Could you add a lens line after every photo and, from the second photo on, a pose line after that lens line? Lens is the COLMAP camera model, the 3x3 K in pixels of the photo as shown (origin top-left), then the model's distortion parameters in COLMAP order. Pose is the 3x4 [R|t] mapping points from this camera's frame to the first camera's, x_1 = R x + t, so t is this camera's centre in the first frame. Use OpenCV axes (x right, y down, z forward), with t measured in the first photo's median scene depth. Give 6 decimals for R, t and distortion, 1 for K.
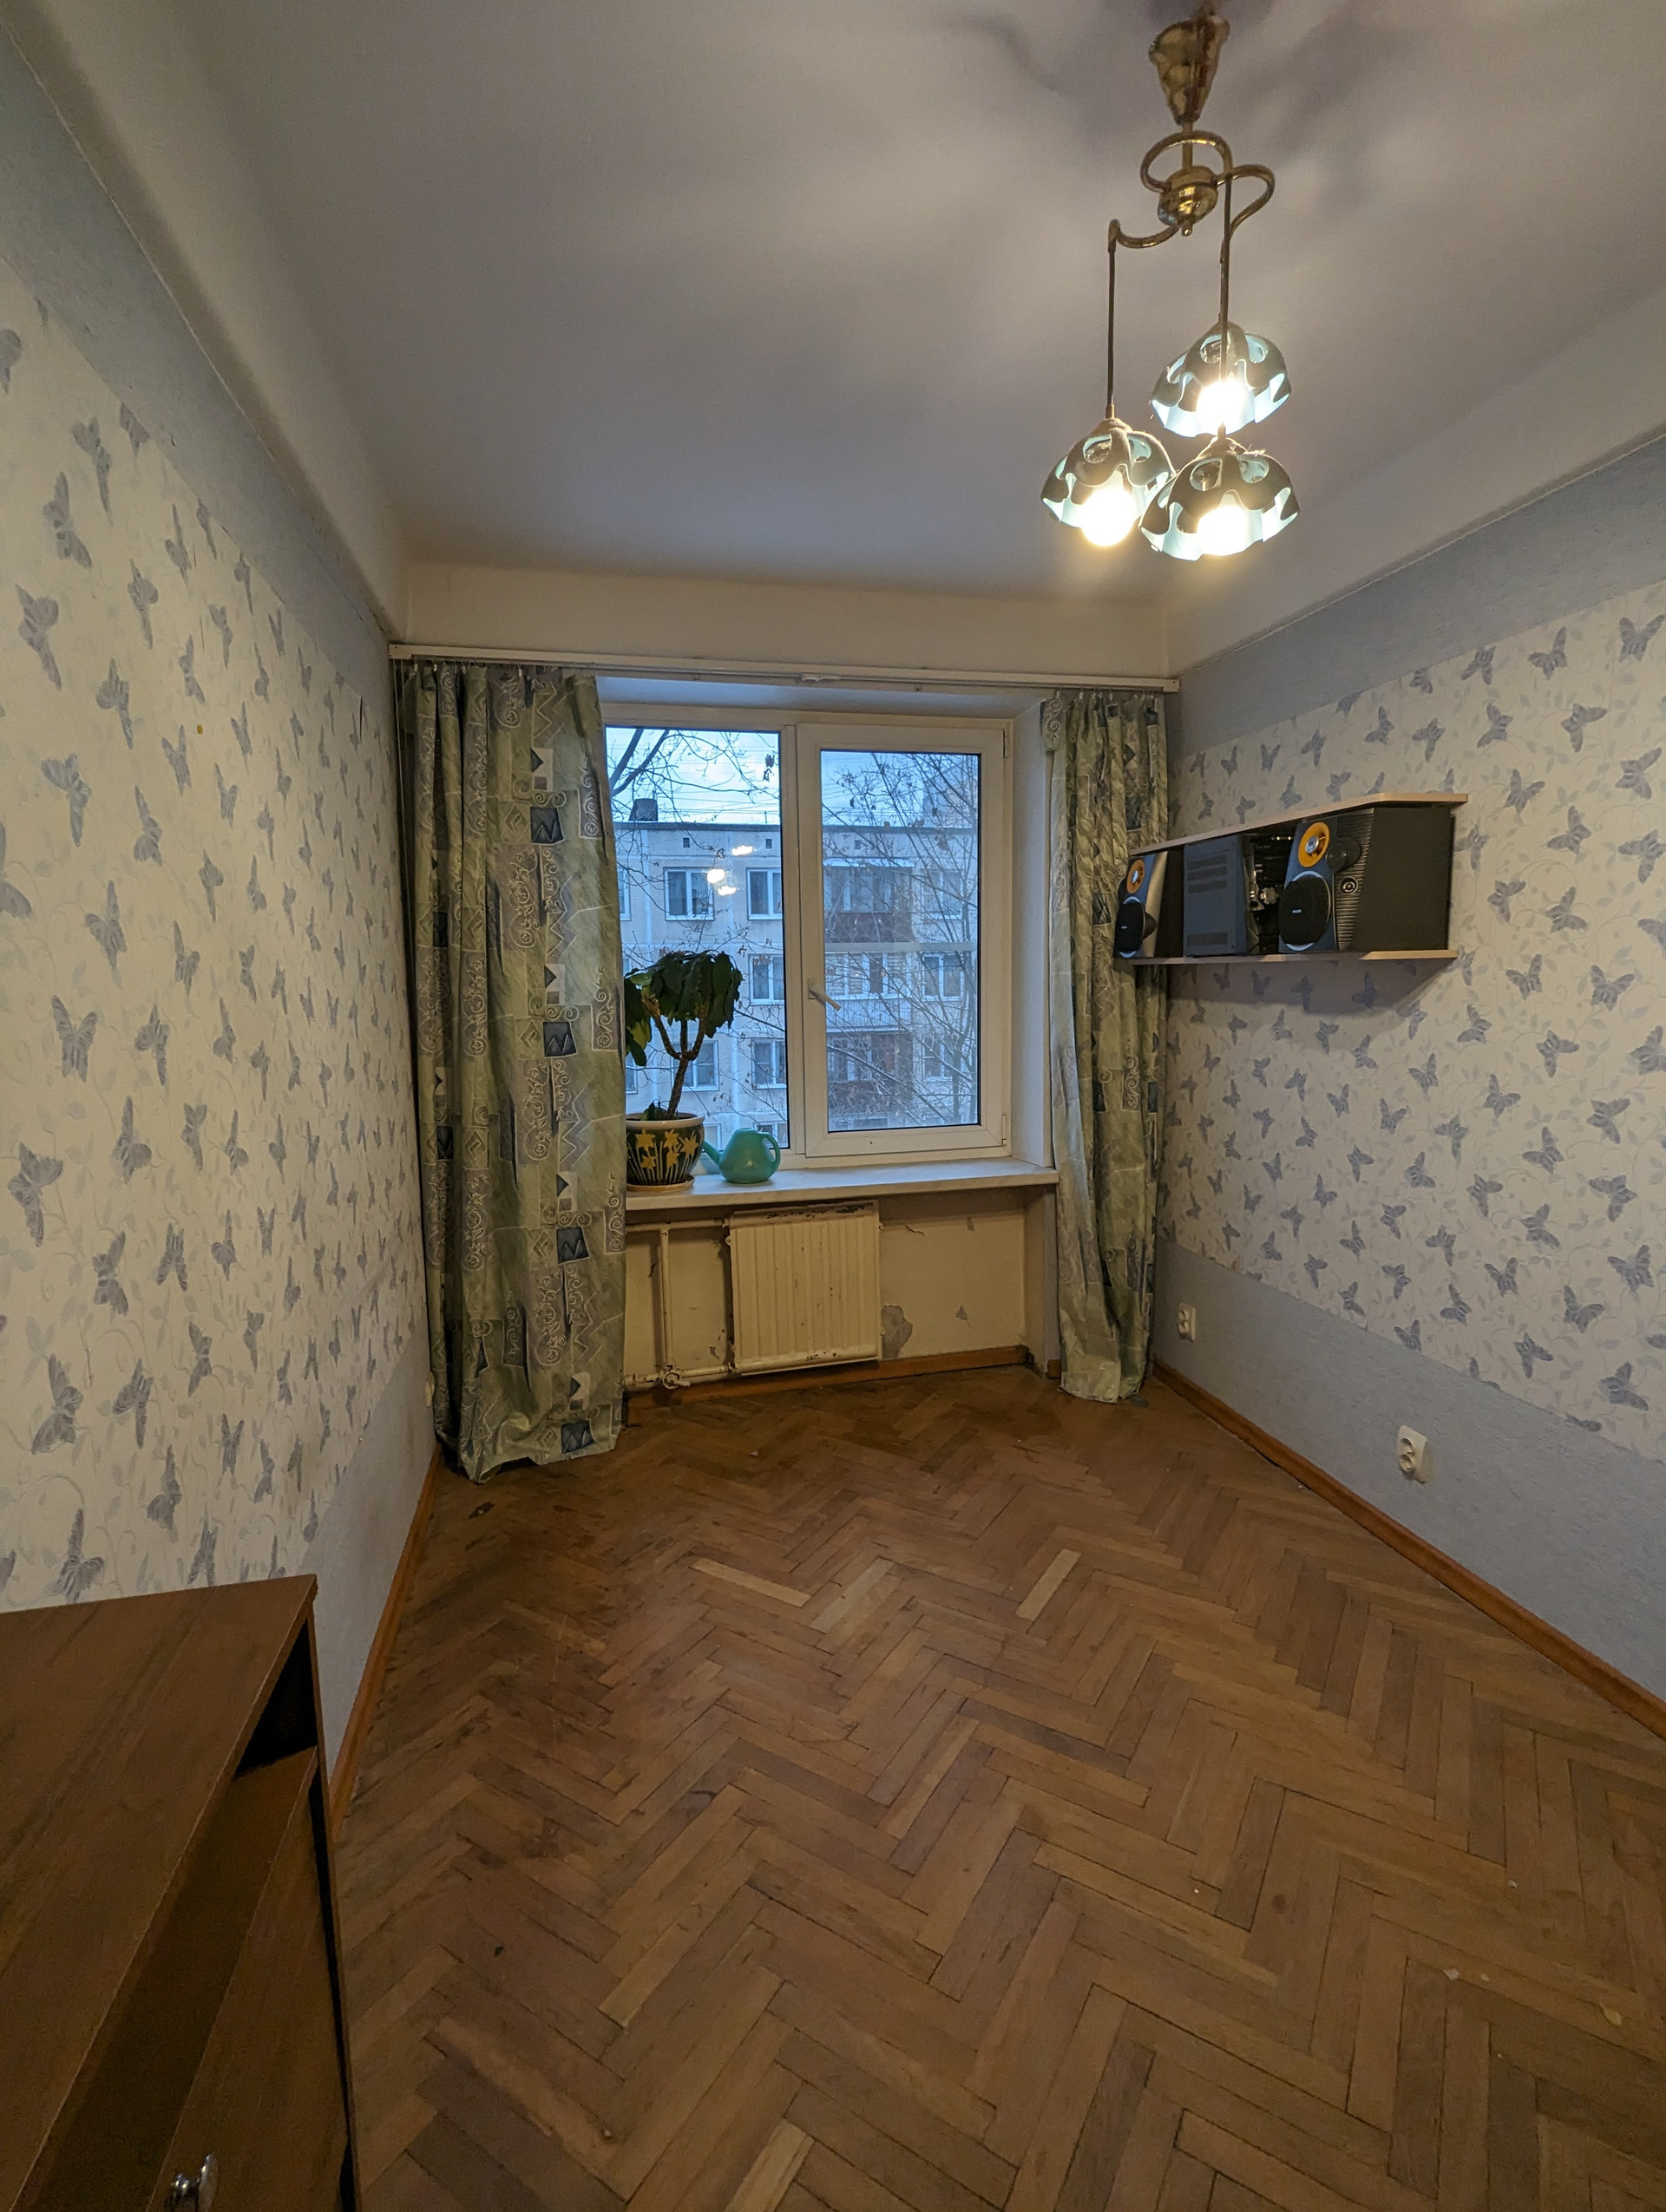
lens RADIAL K [[1042.8, 0, 833.9], [0, 1042.8, 1109.7], [0, 0, 1]] dist [0.000724, 0.000653]
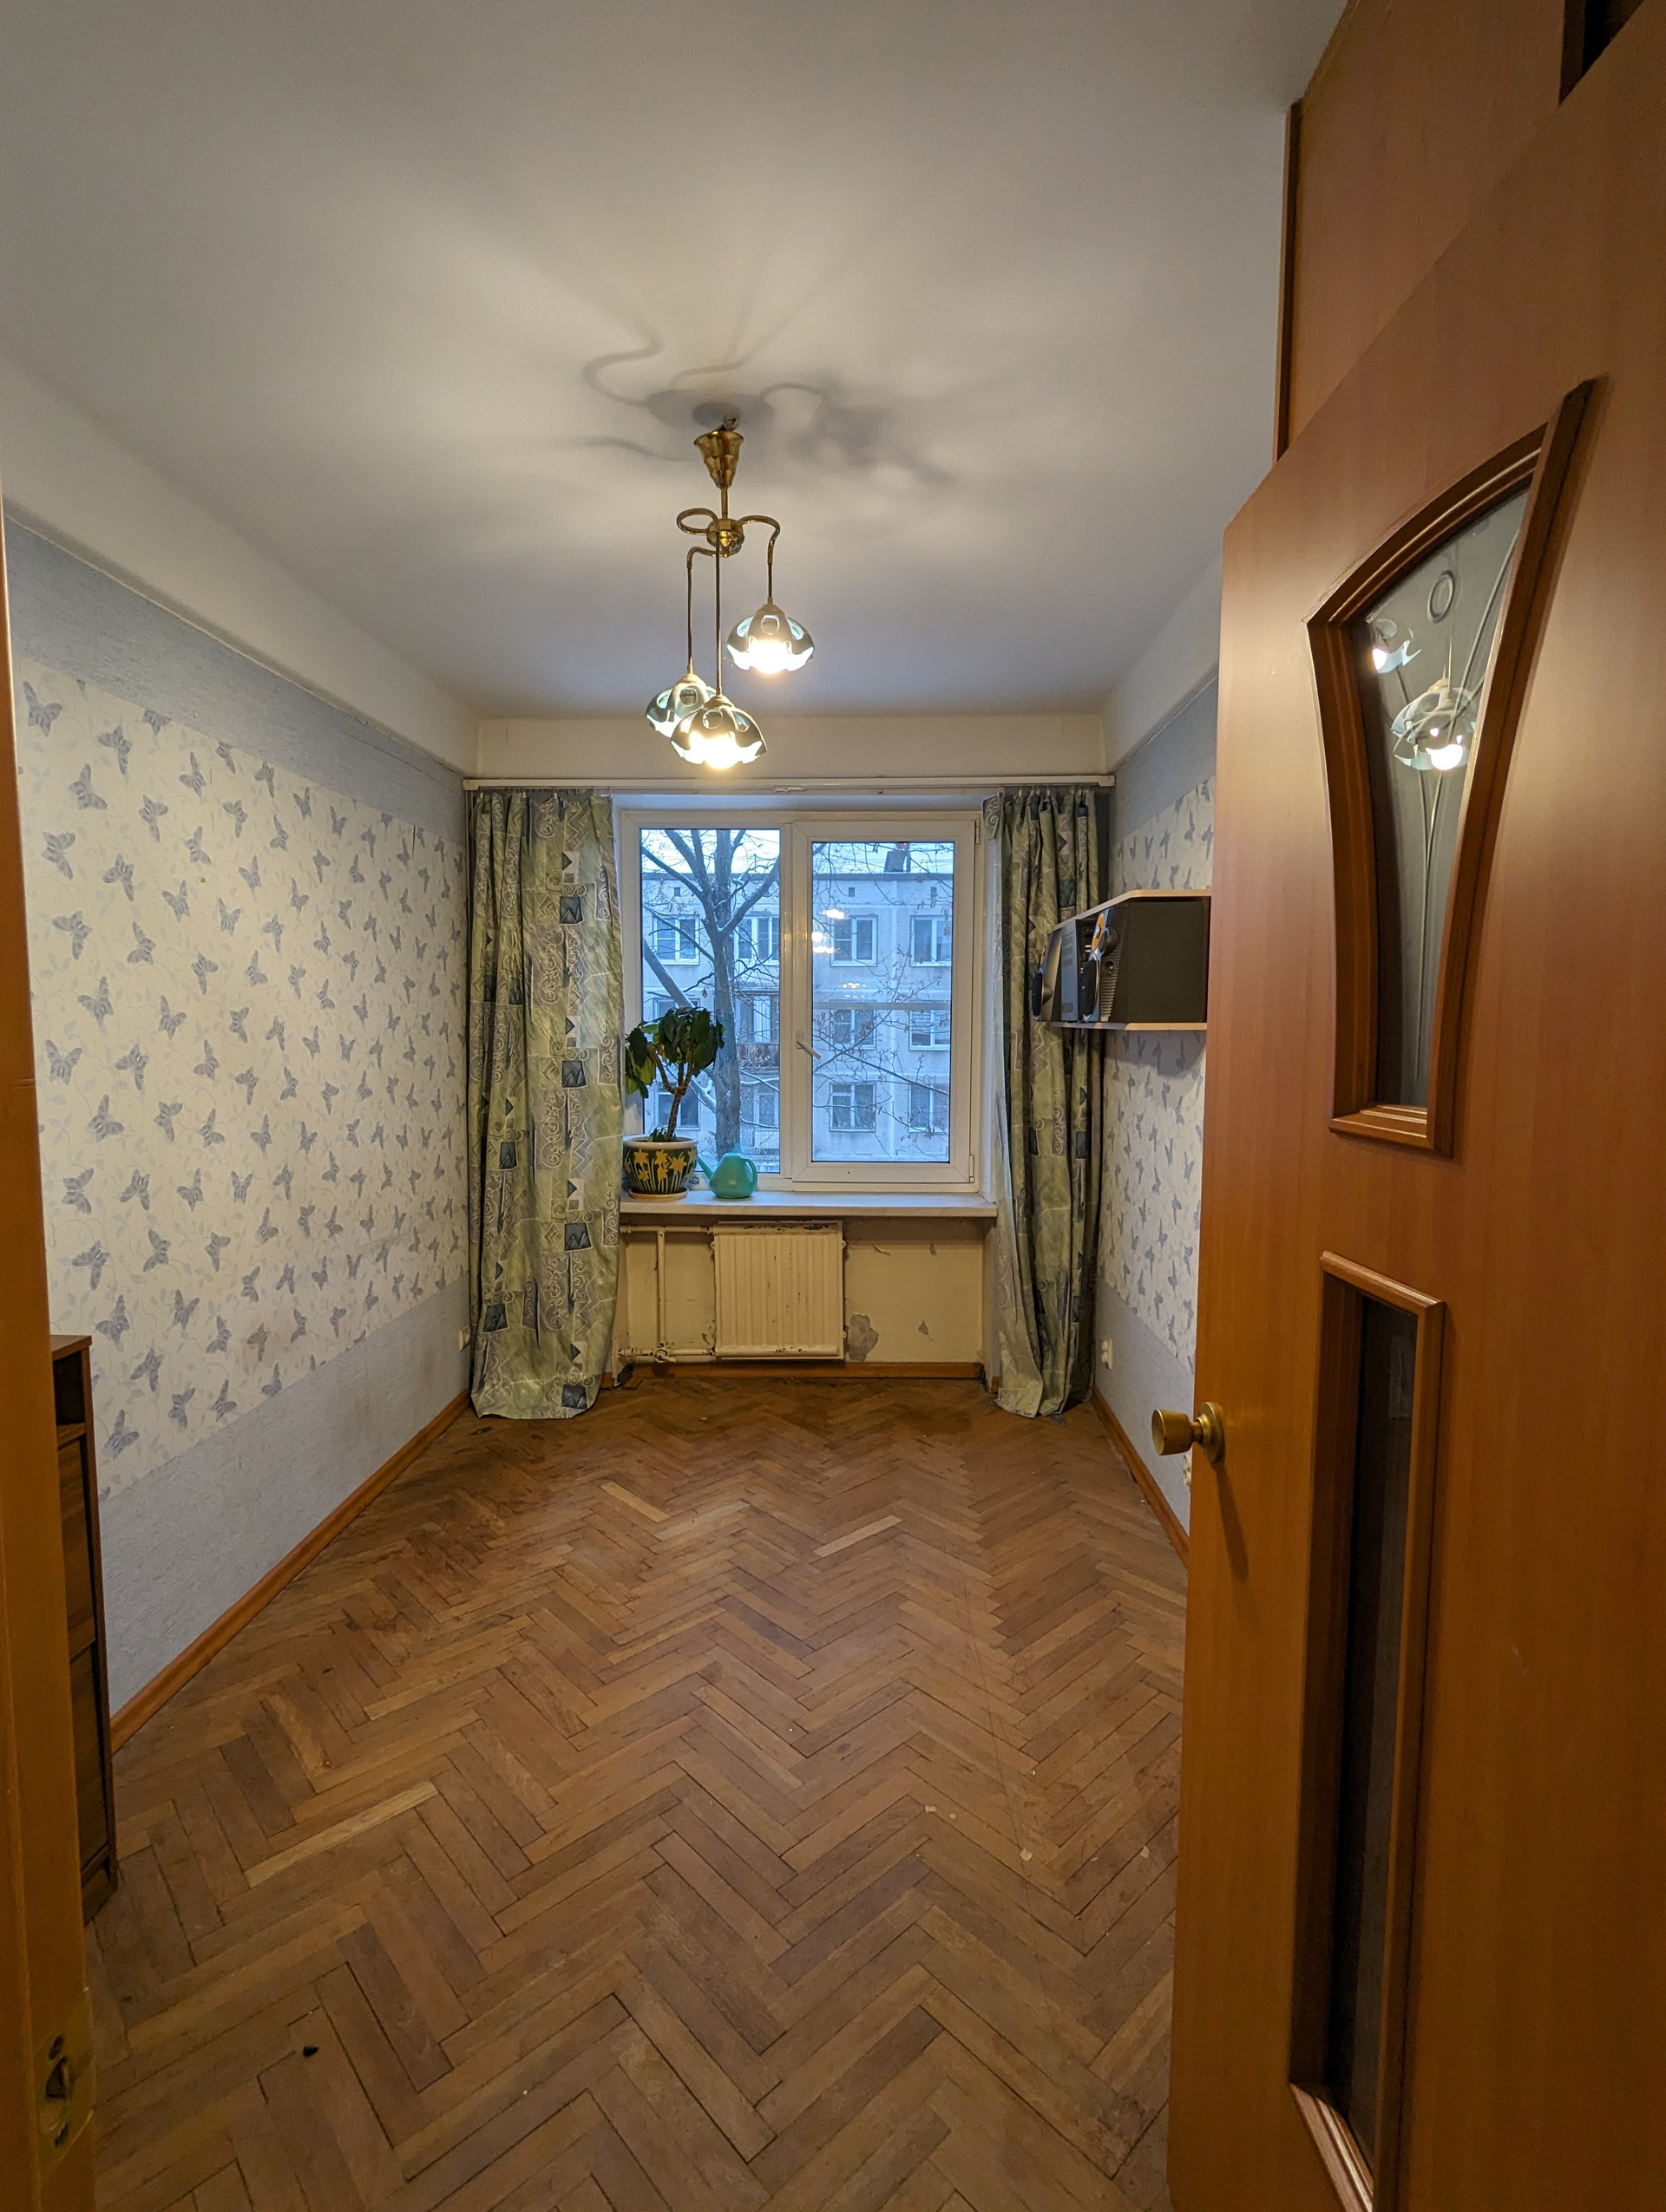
lens RADIAL K [[1045.1, 0, 840.4], [0, 1045.1, 1111.1], [0, 0, 1]] dist [0.001967, -0.000803]
pose [[0.967209, 0.043482, -0.250233, 0.361474], [-0.053483, 0.998013, -0.033303, 0.002829], [0.248288, 0.045594, 0.967613, -0.155949]]
